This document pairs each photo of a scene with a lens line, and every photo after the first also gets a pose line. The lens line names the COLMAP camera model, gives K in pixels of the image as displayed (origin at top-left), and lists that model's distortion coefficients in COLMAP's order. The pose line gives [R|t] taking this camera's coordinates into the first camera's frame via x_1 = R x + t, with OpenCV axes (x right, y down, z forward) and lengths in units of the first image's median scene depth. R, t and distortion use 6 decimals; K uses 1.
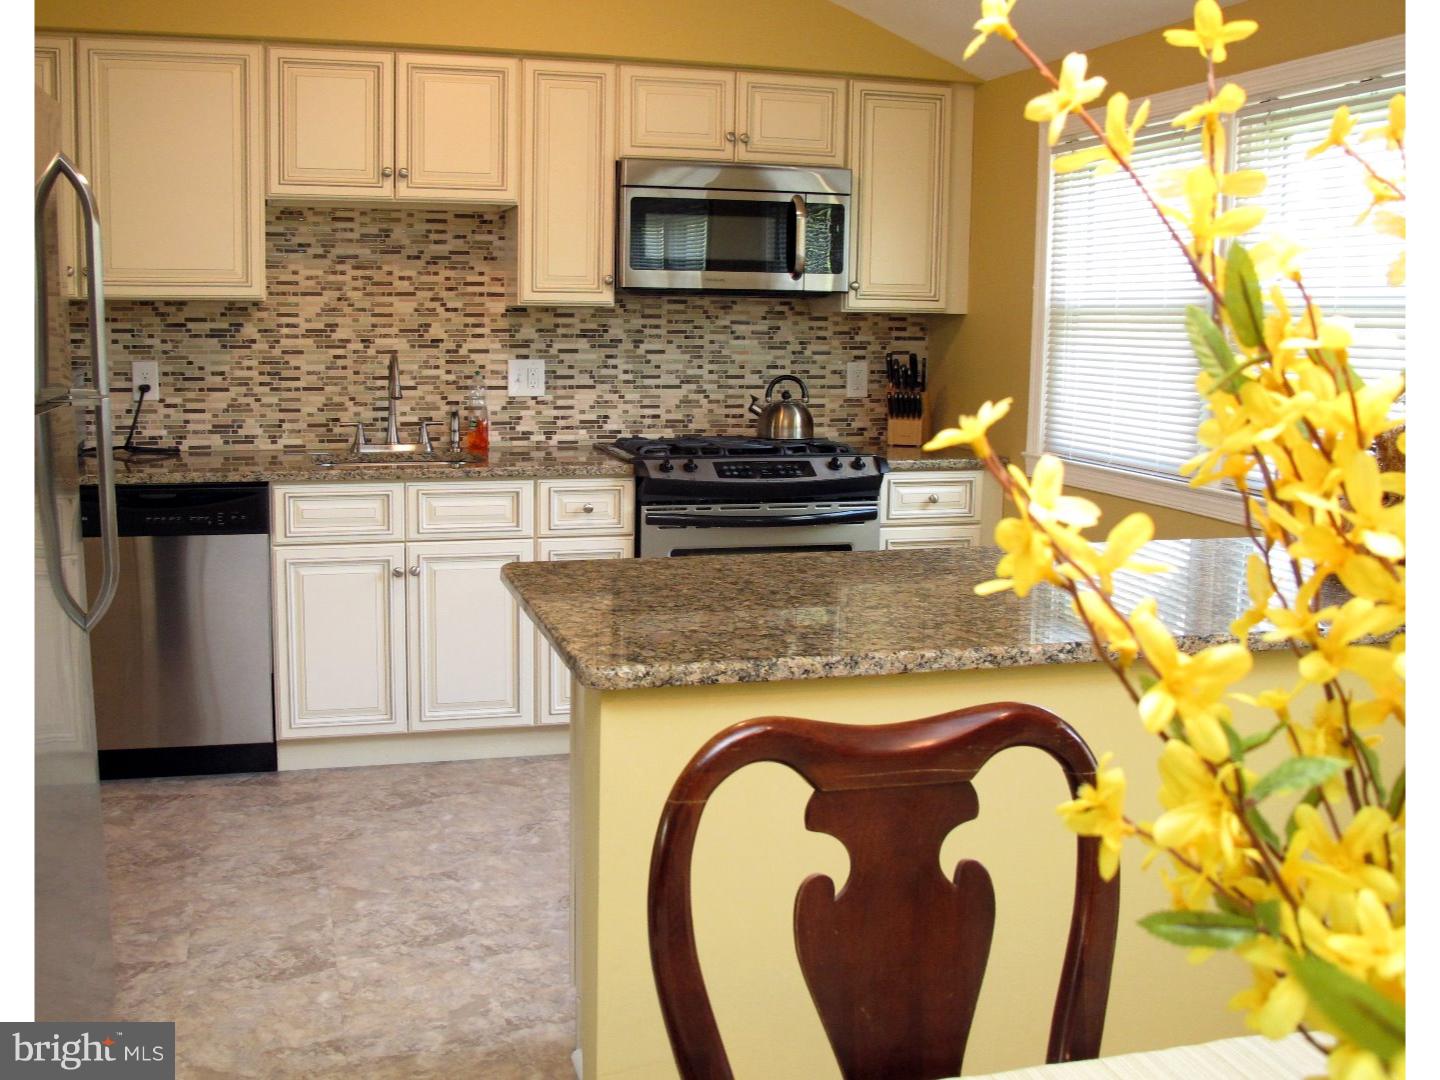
lens RADIAL K [[1478.8, 0, 720.0], [0, 1478.8, 540.0], [0, 0, 1]] dist [-0.069122, 0.020781]
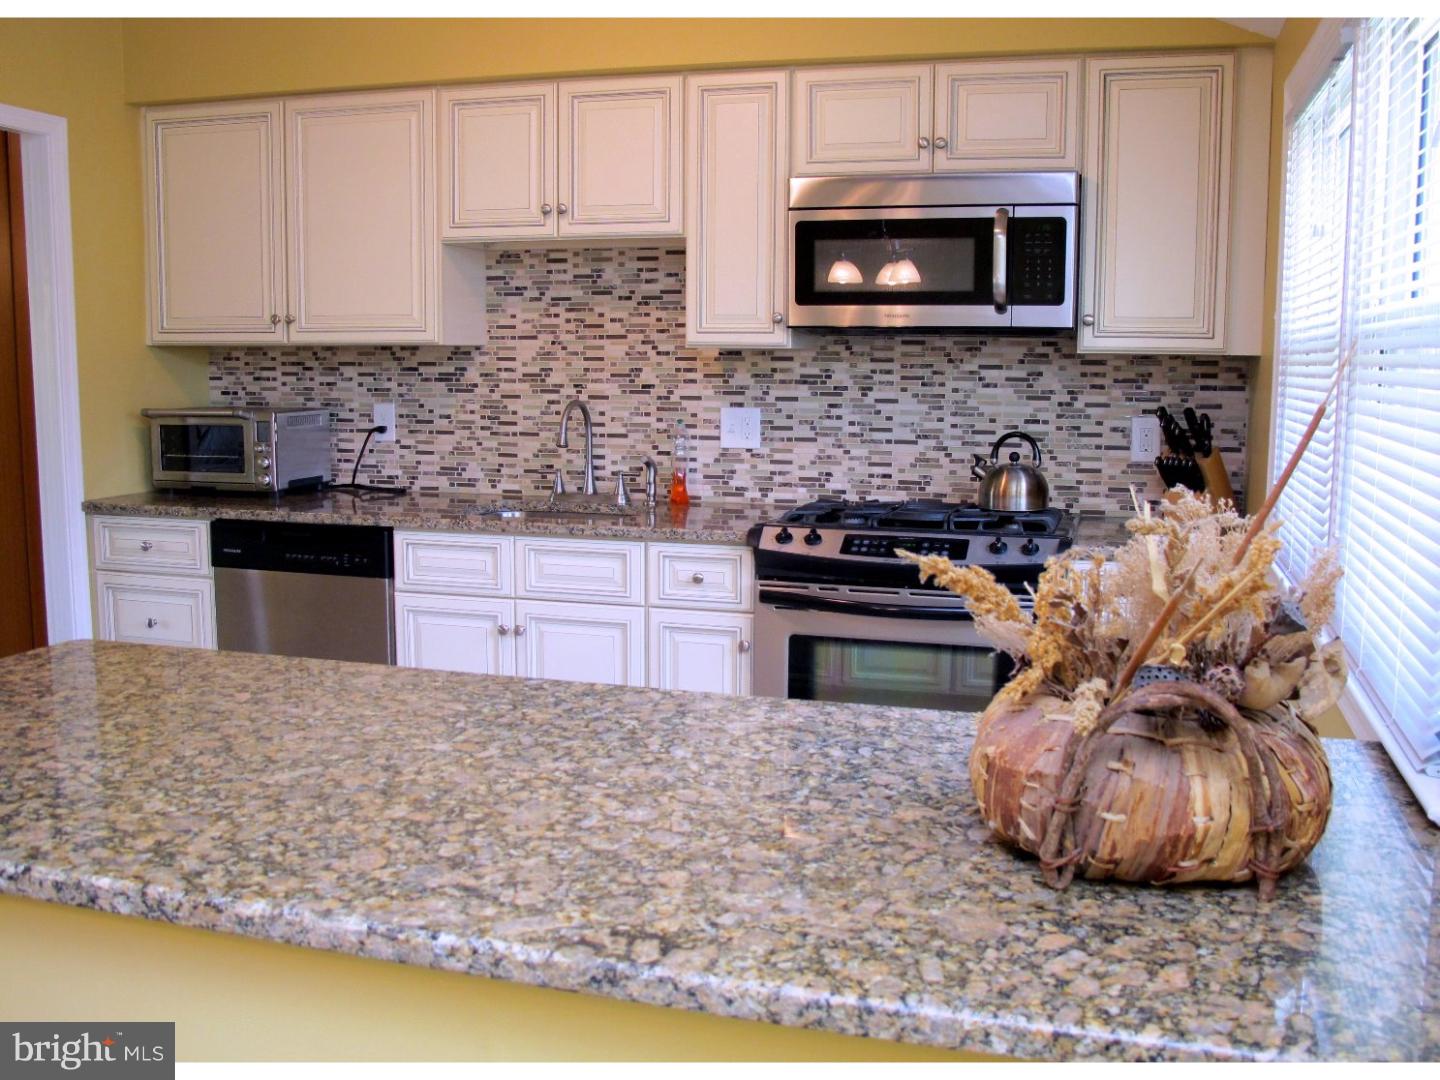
lens RADIAL K [[1413.4, 0, 720.0], [0, 1413.4, 540.0], [0, 0, 1]] dist [-0.068598, -0.000418]
pose [[0.842778, 0.063063, -0.534554, 0.332690], [-0.077258, 0.997002, -0.004186, -0.037518], [0.532688, 0.044826, 0.845124, 0.269805]]
